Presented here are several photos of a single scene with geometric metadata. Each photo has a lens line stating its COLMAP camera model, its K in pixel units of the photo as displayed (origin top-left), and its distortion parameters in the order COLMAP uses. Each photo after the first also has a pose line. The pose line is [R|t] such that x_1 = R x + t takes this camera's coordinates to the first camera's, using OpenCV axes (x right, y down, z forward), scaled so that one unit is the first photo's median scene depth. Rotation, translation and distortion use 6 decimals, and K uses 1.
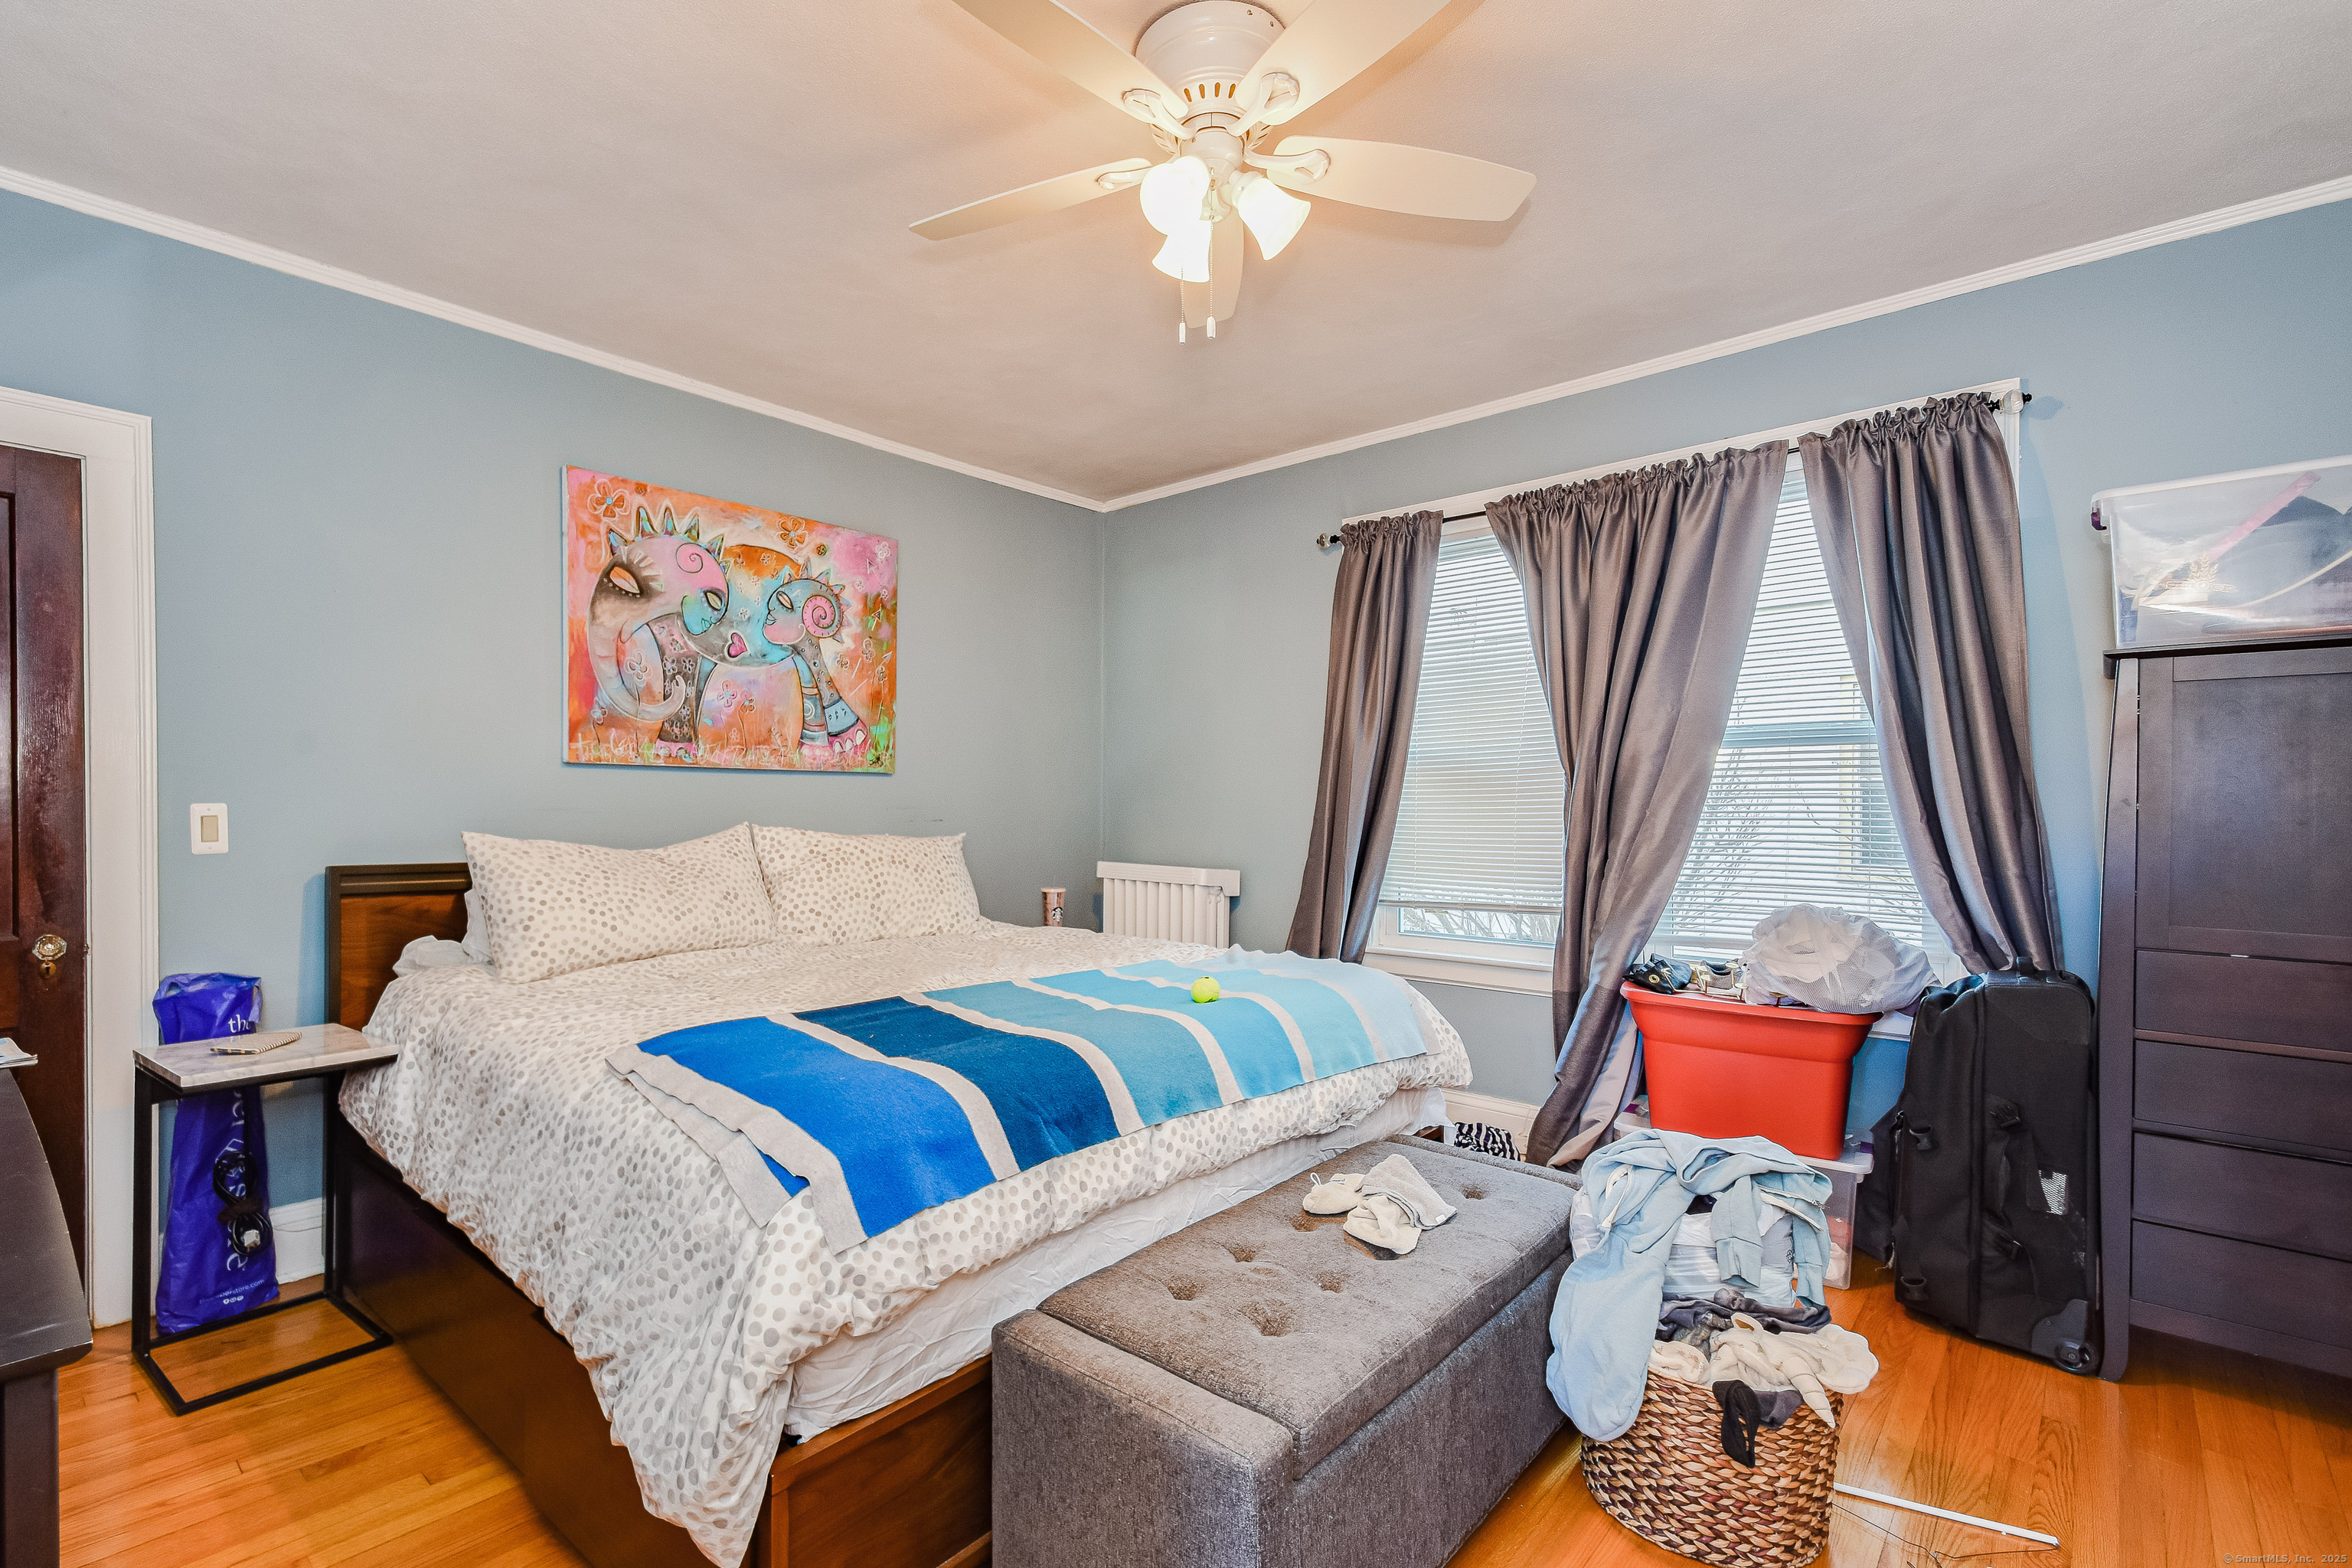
lens RADIAL K [[1042.9, 0, 1169.6], [0, 1042.9, 808.4], [0, 0, 1]] dist [0.003772, 0.000456]
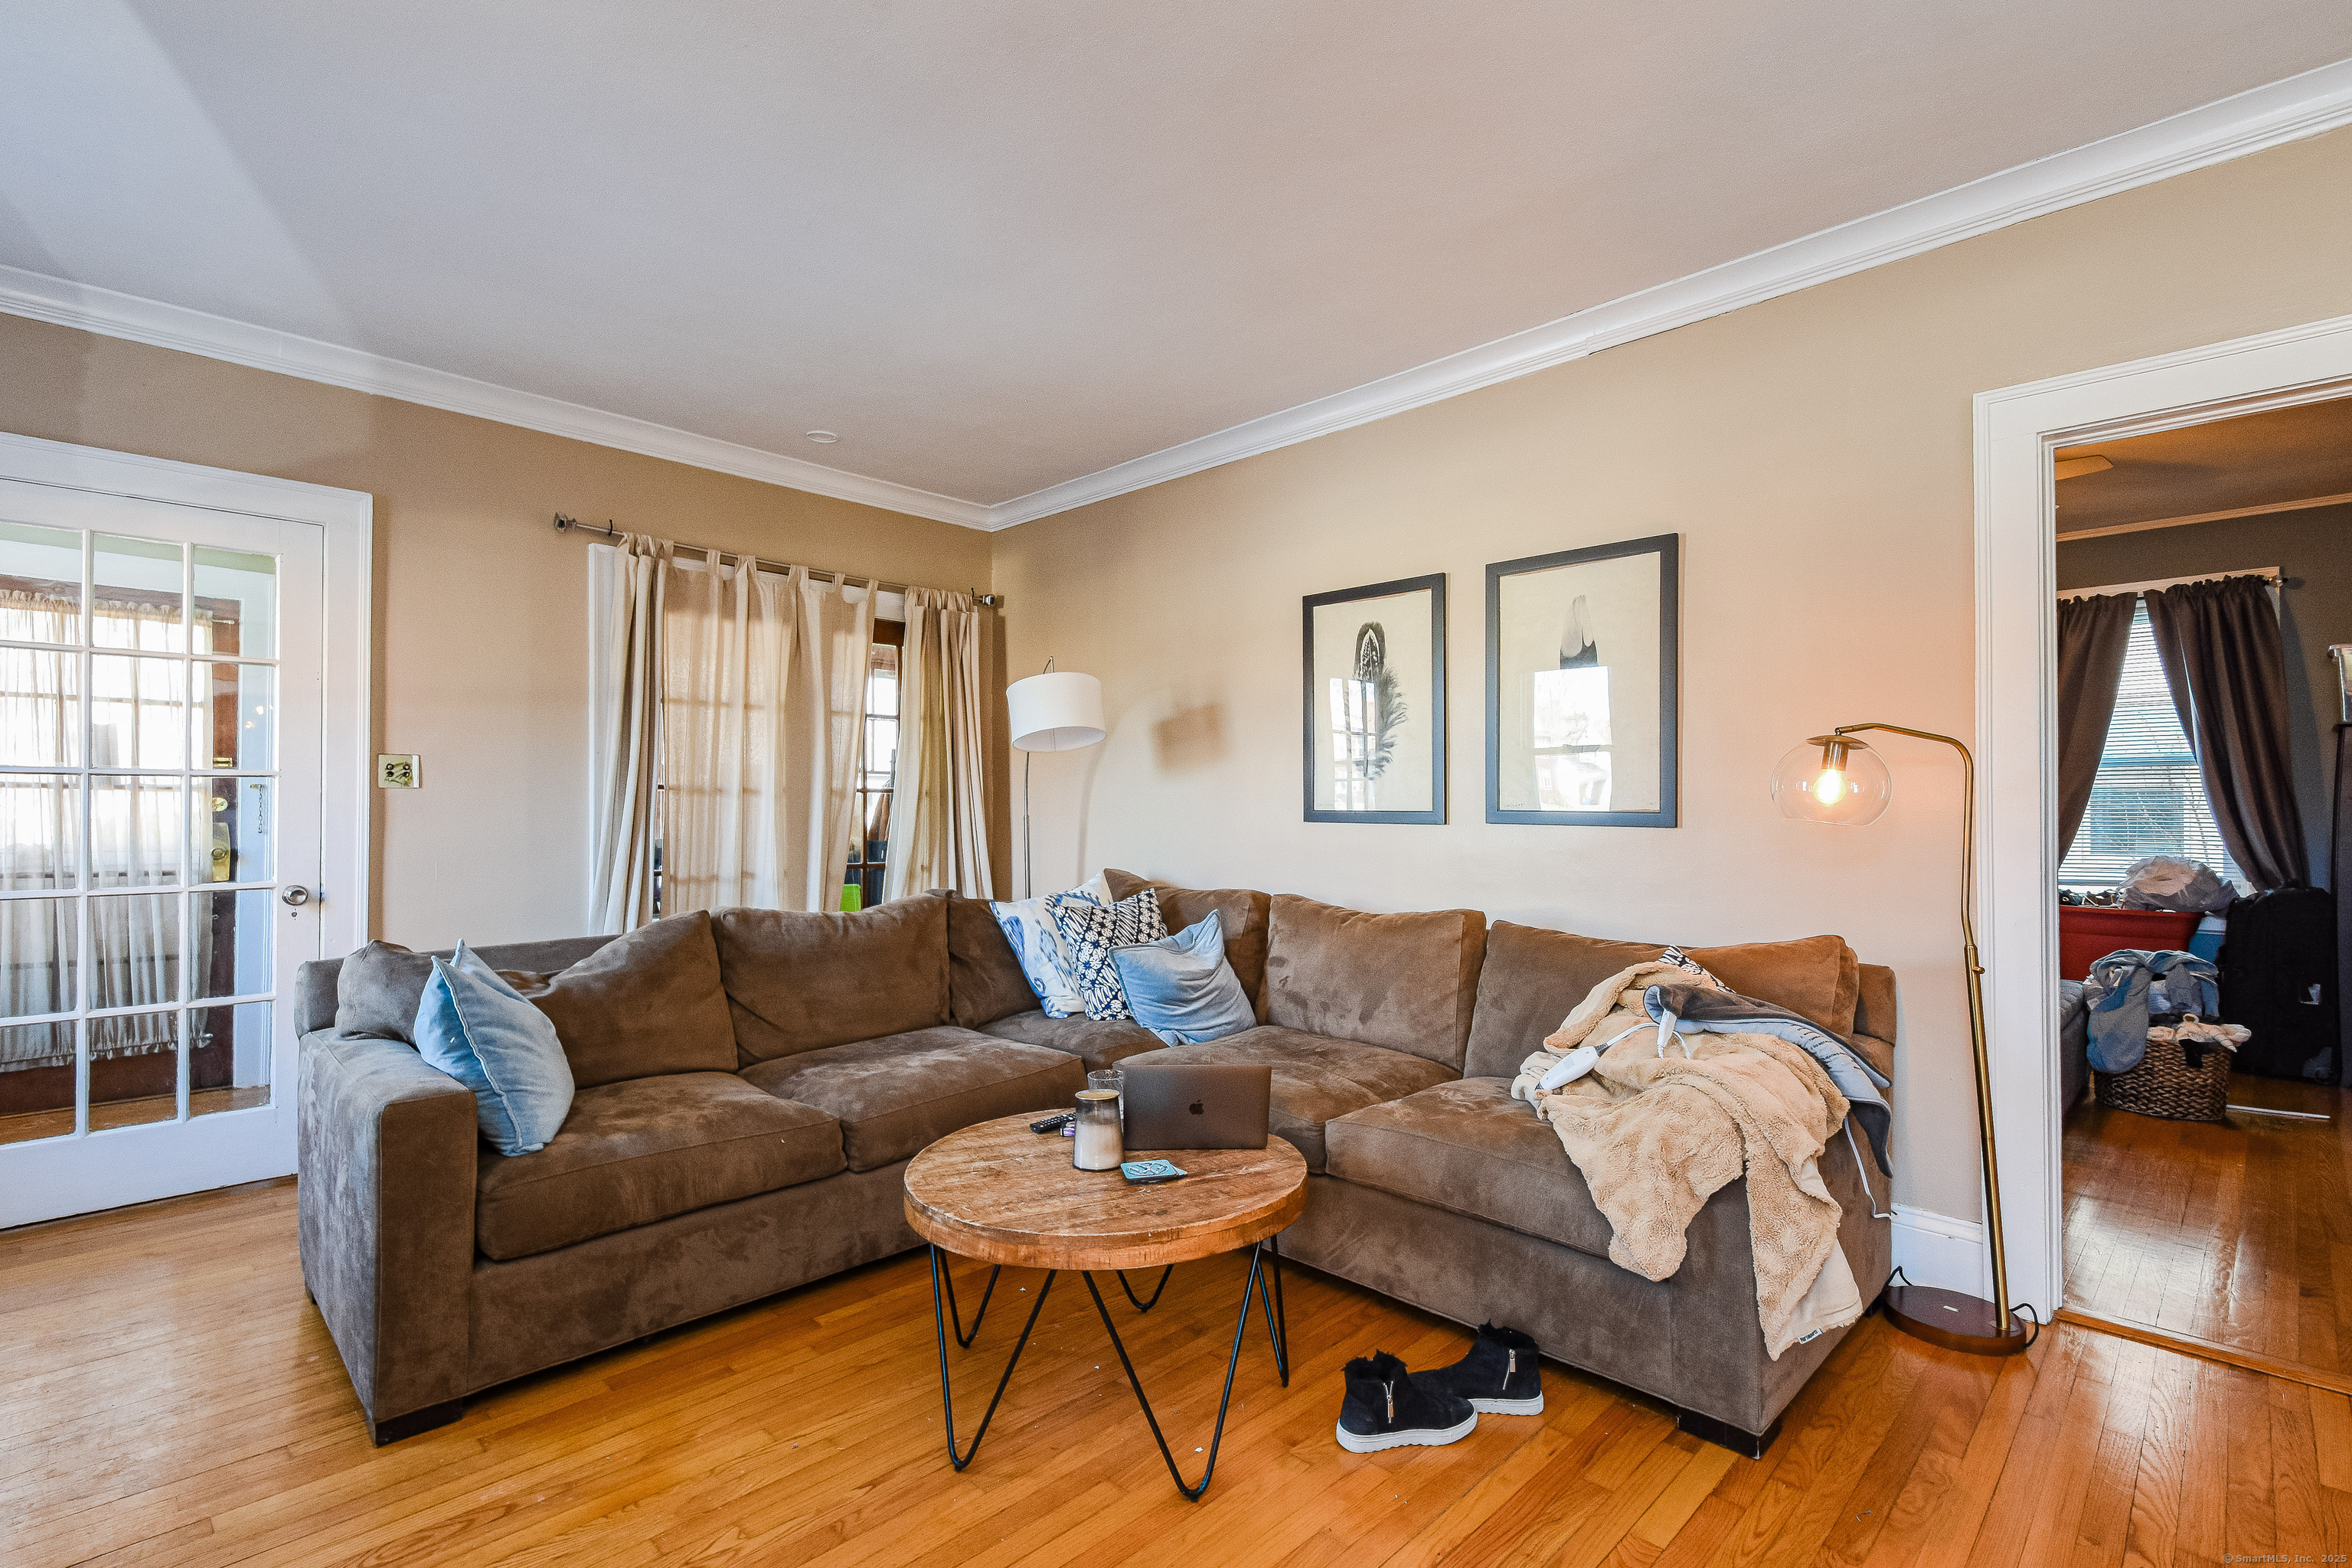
lens RADIAL K [[1111.4, 0, 1170.8], [0, 1111.4, 789.0], [0, 0, 1]] dist [0.000673, -0.000751]
pose [[0.998402, -0.006228, -0.056159, -1.048127], [0.005402, 0.999875, -0.014843, -0.002695], [0.056244, 0.014515, 0.998312, -1.077061]]
